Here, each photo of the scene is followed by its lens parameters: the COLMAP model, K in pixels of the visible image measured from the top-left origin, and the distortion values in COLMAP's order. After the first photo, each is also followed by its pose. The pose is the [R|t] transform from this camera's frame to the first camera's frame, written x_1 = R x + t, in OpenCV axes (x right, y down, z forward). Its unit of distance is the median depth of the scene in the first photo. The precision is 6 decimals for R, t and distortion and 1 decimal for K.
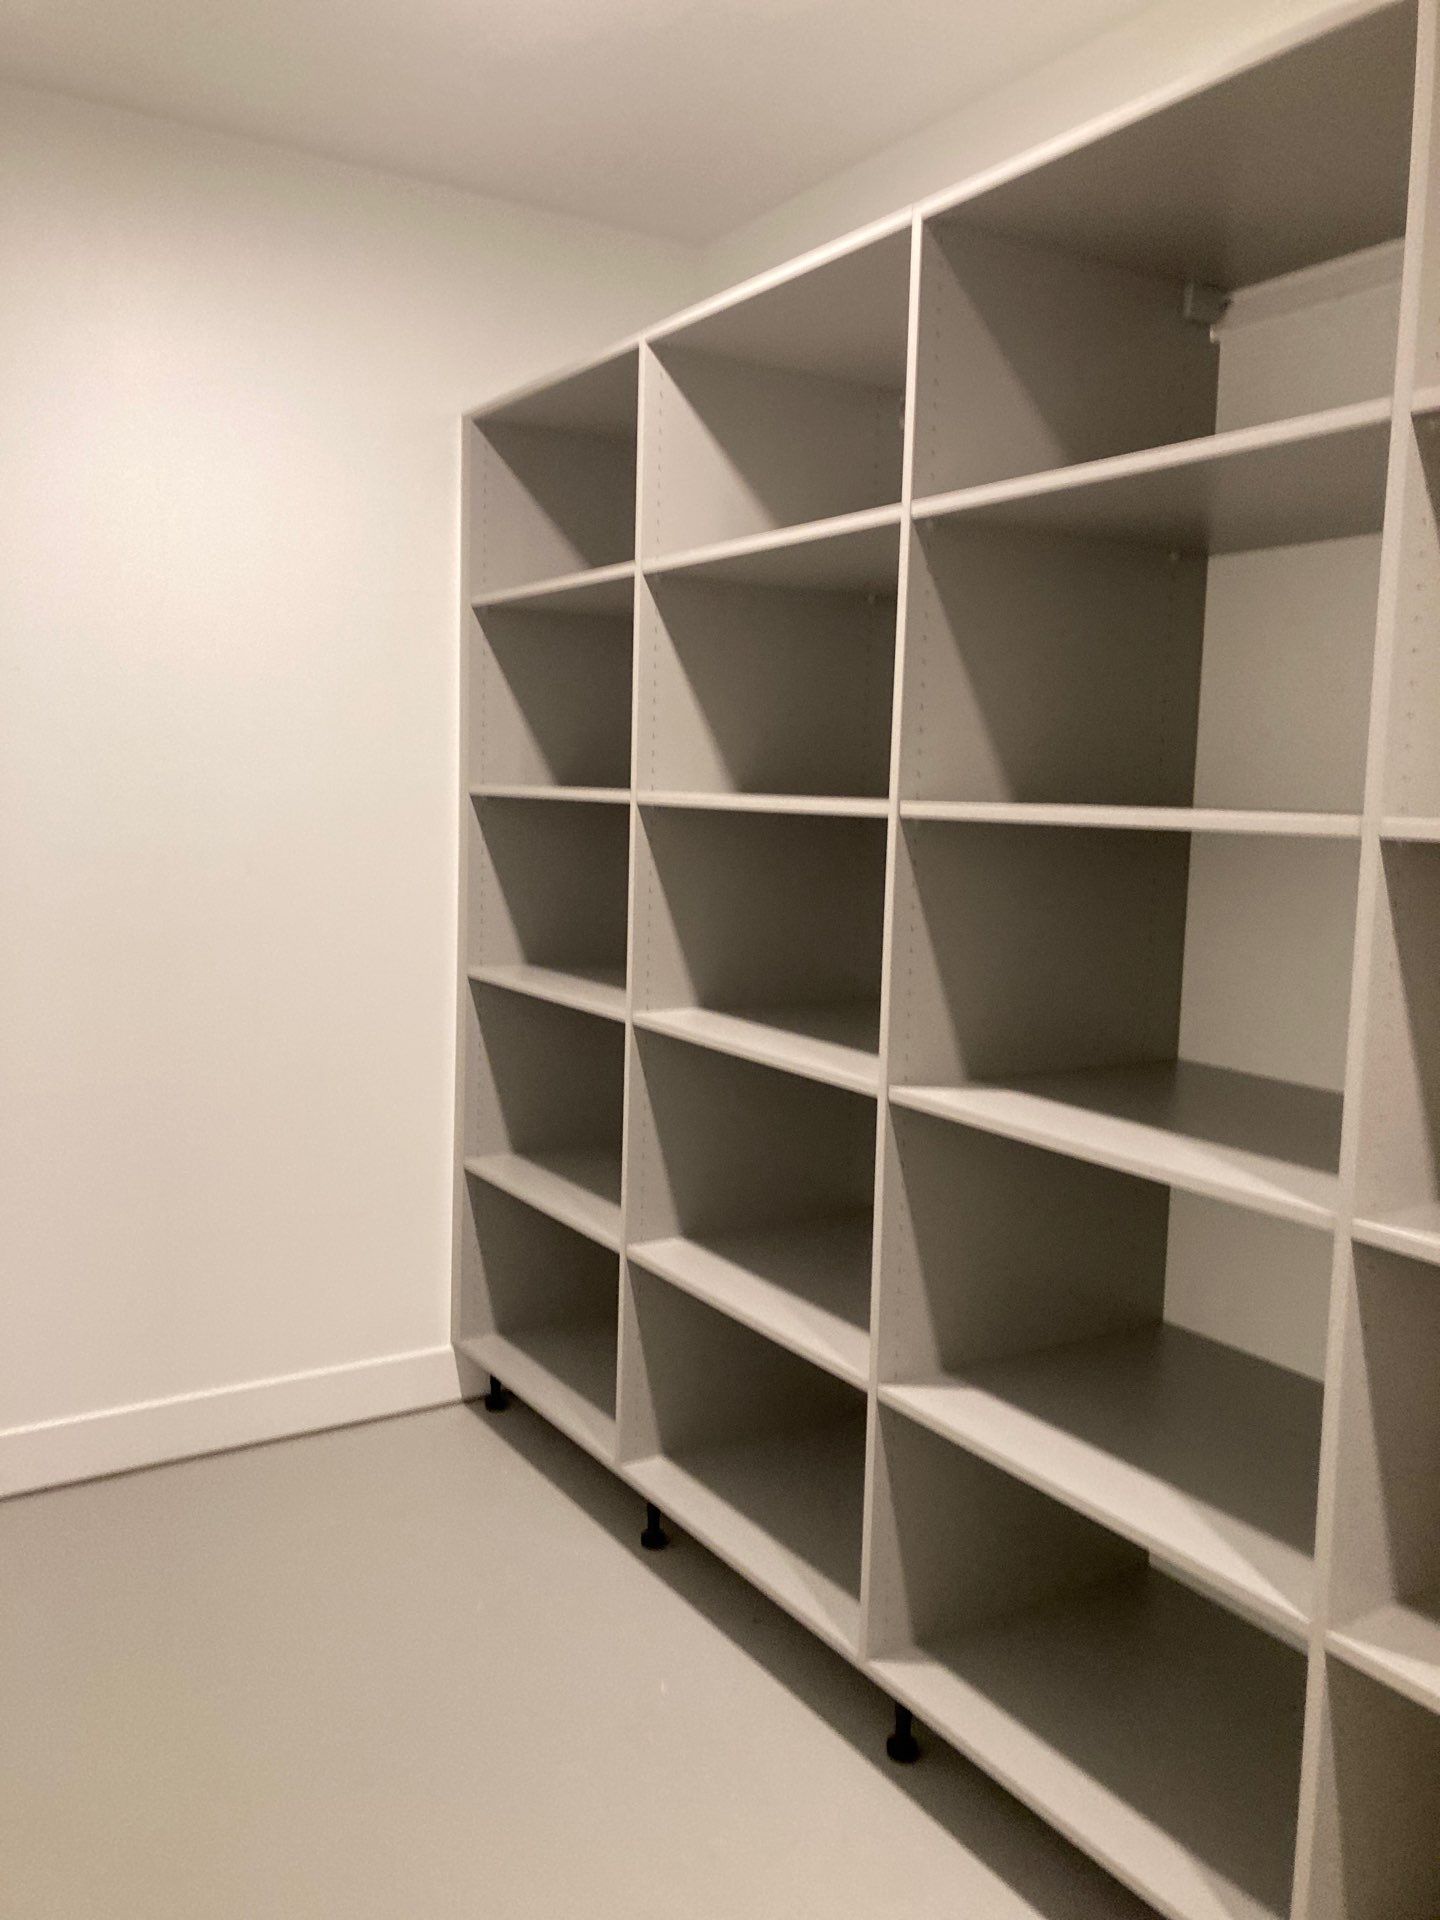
lens RADIAL K [[1498.2, 0, 720.0], [0, 1498.2, 960.0], [0, 0, 1]] dist [0.008313, 0.001044]
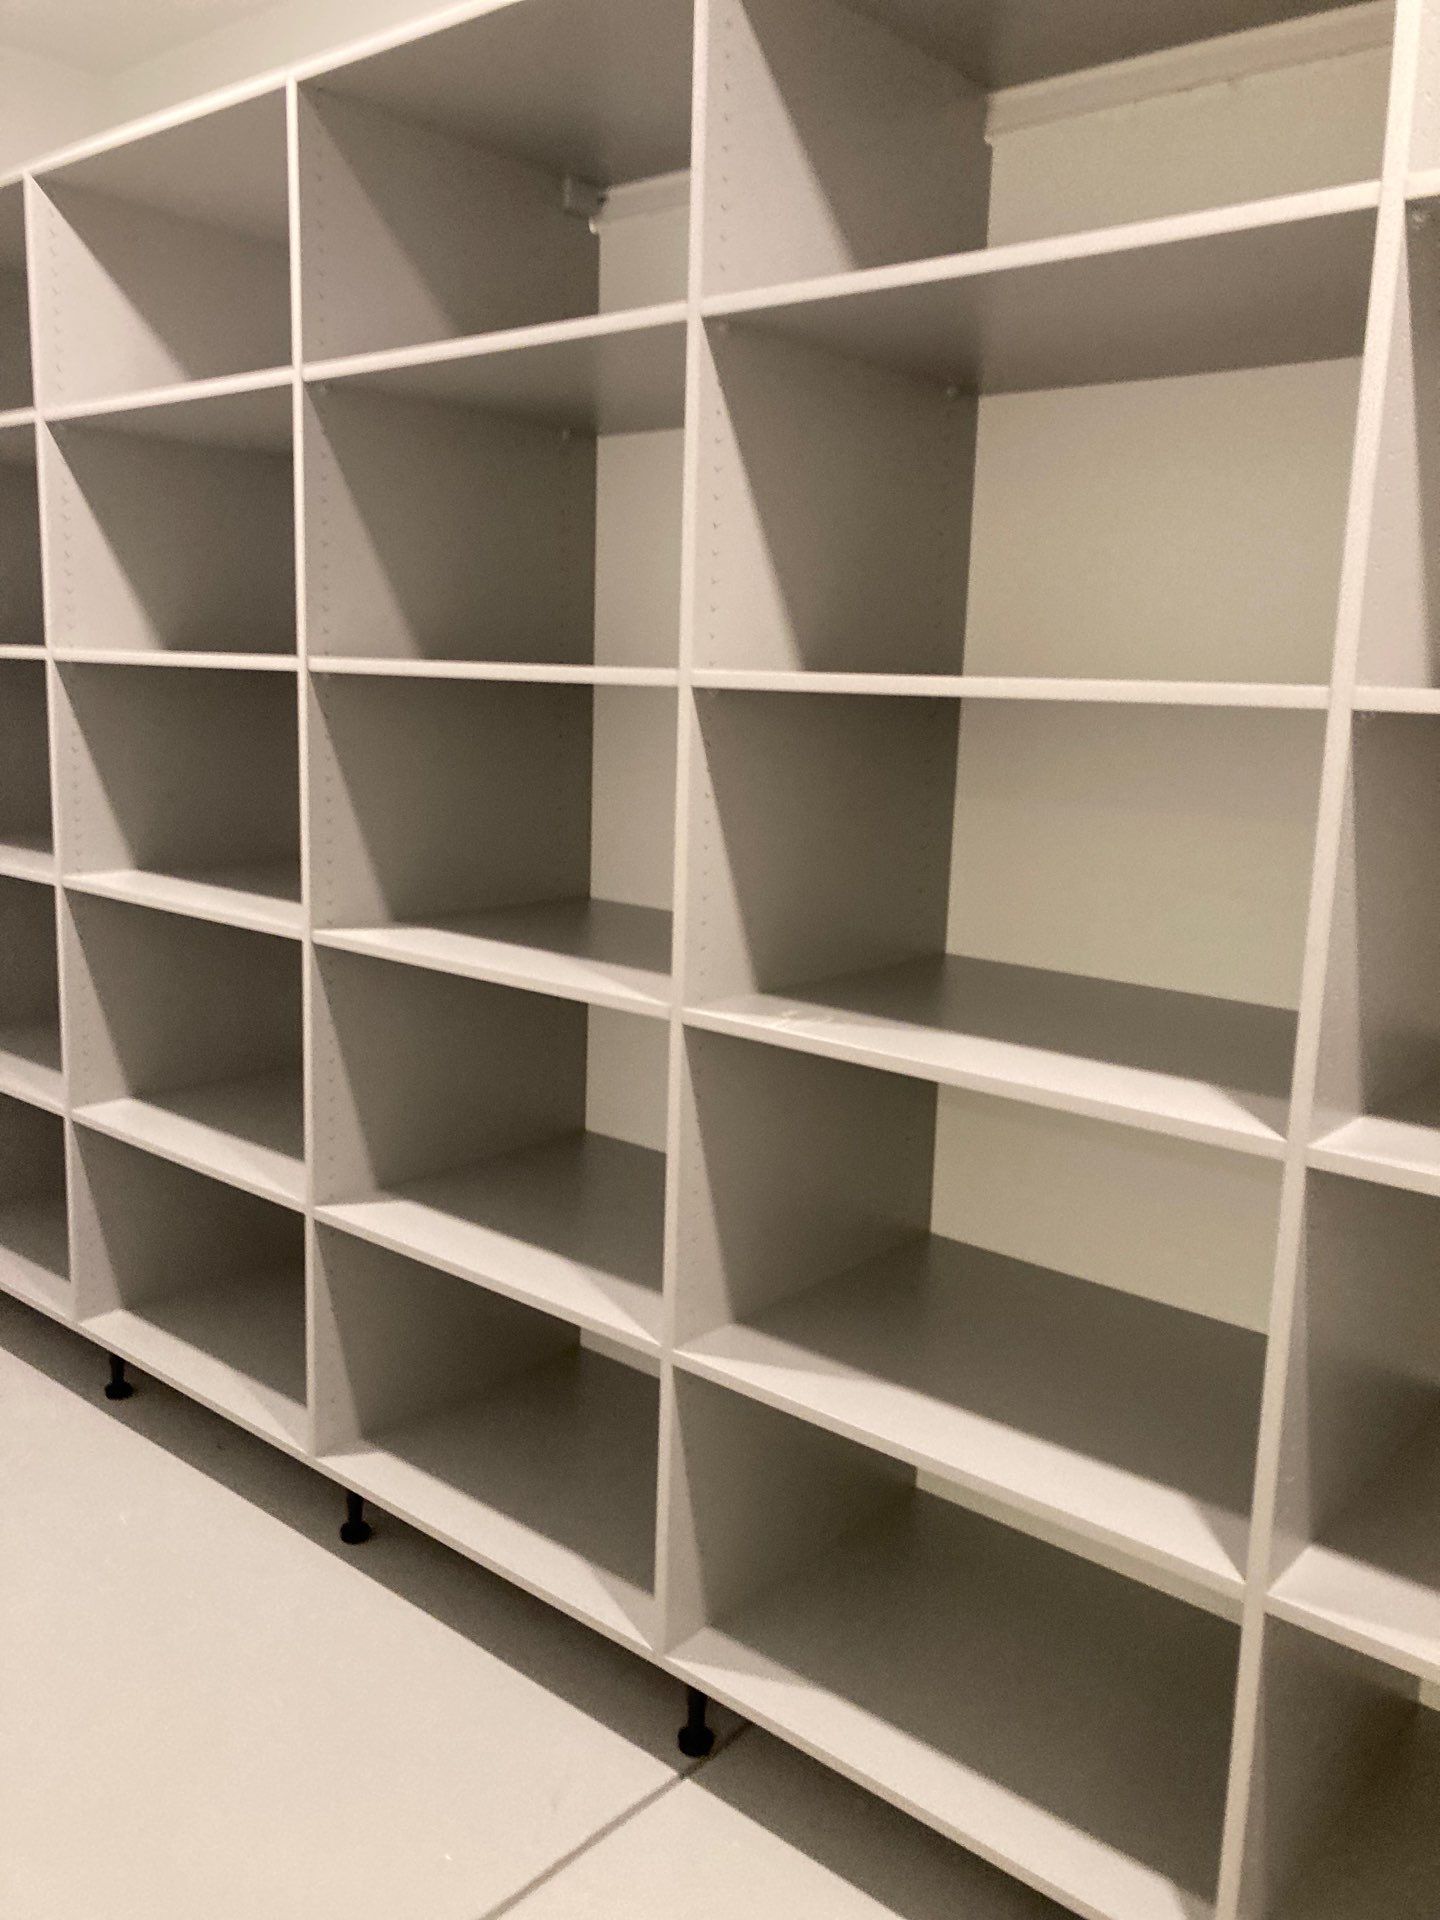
lens RADIAL K [[1508.6, 0, 718.8], [0, 1508.6, 931.3], [0, 0, 1]] dist [0.007657, 0.007422]
pose [[0.954375, -0.052402, 0.293978, -0.103785], [0.032703, 0.996902, 0.071531, -0.017328], [-0.296816, -0.058653, 0.953132, 0.164454]]
